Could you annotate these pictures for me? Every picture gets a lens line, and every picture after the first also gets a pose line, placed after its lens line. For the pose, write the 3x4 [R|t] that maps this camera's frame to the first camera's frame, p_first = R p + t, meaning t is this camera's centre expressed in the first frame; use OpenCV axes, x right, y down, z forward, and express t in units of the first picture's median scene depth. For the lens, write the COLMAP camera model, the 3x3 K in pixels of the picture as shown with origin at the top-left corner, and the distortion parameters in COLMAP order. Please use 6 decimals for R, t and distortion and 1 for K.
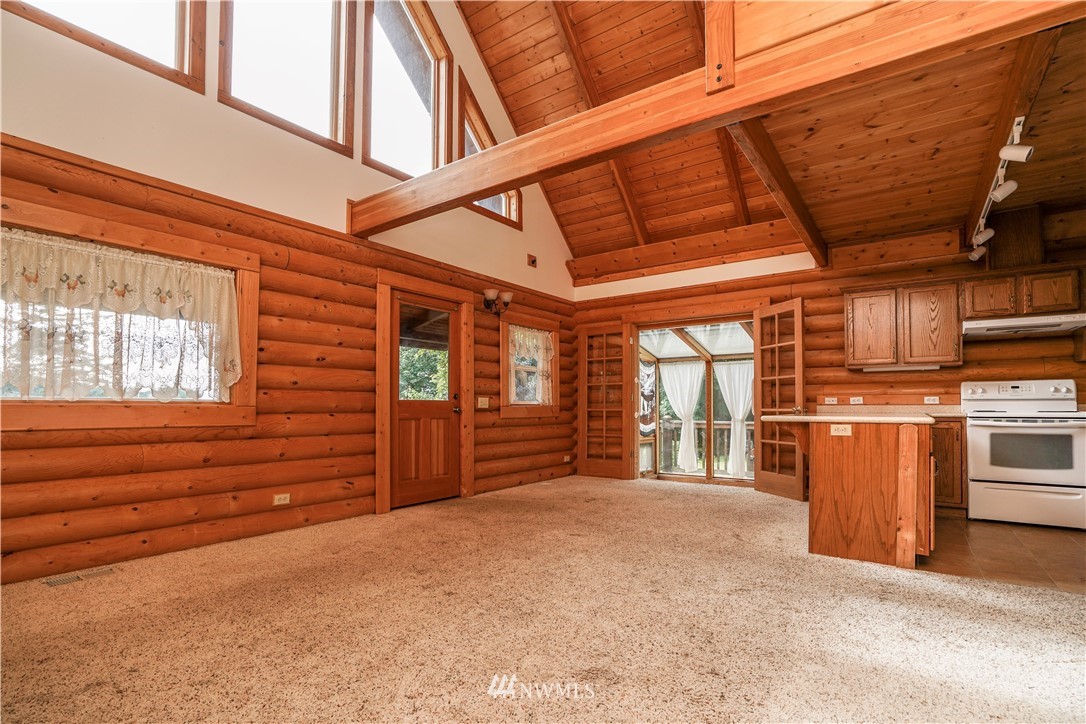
lens RADIAL K [[514.9, 0, 542.9], [0, 514.9, 407.9], [0, 0, 1]] dist [-0.029002, 0.001275]
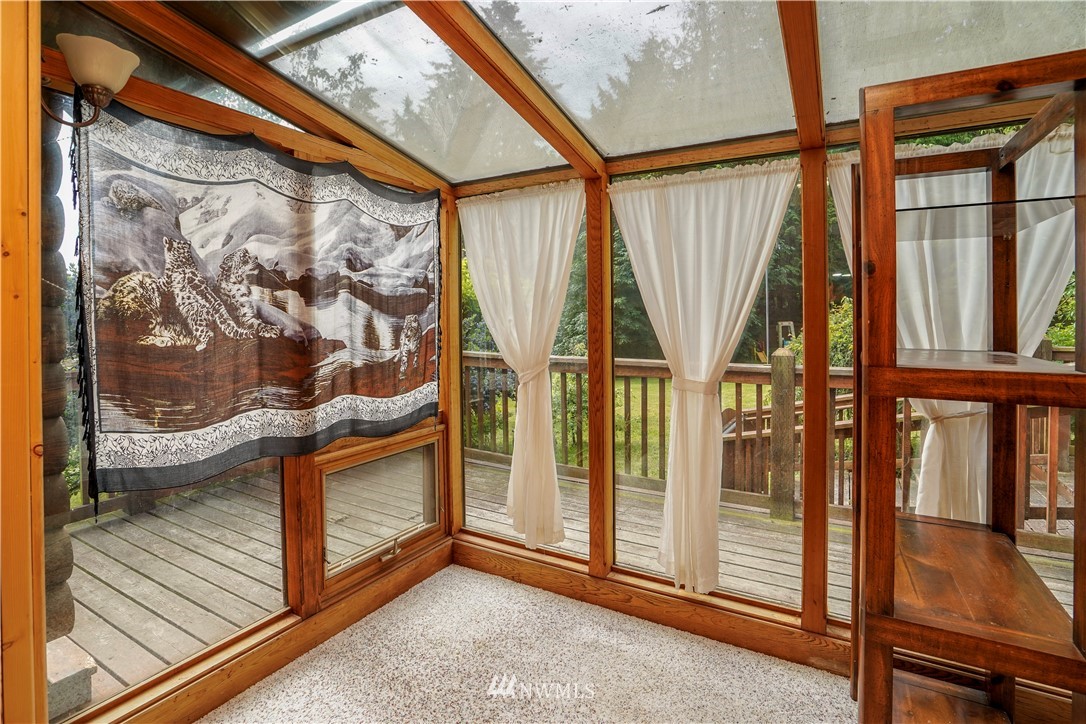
lens RADIAL K [[514.9, 0, 545.9], [0, 514.9, 323.6], [0, 0, 1]] dist [-0.029002, 0.001275]
pose [[0.991817, -0.009601, 0.127306, 0.247221], [0.007184, 0.999785, 0.019430, -0.013786], [-0.127465, -0.018357, 0.991673, 0.683010]]
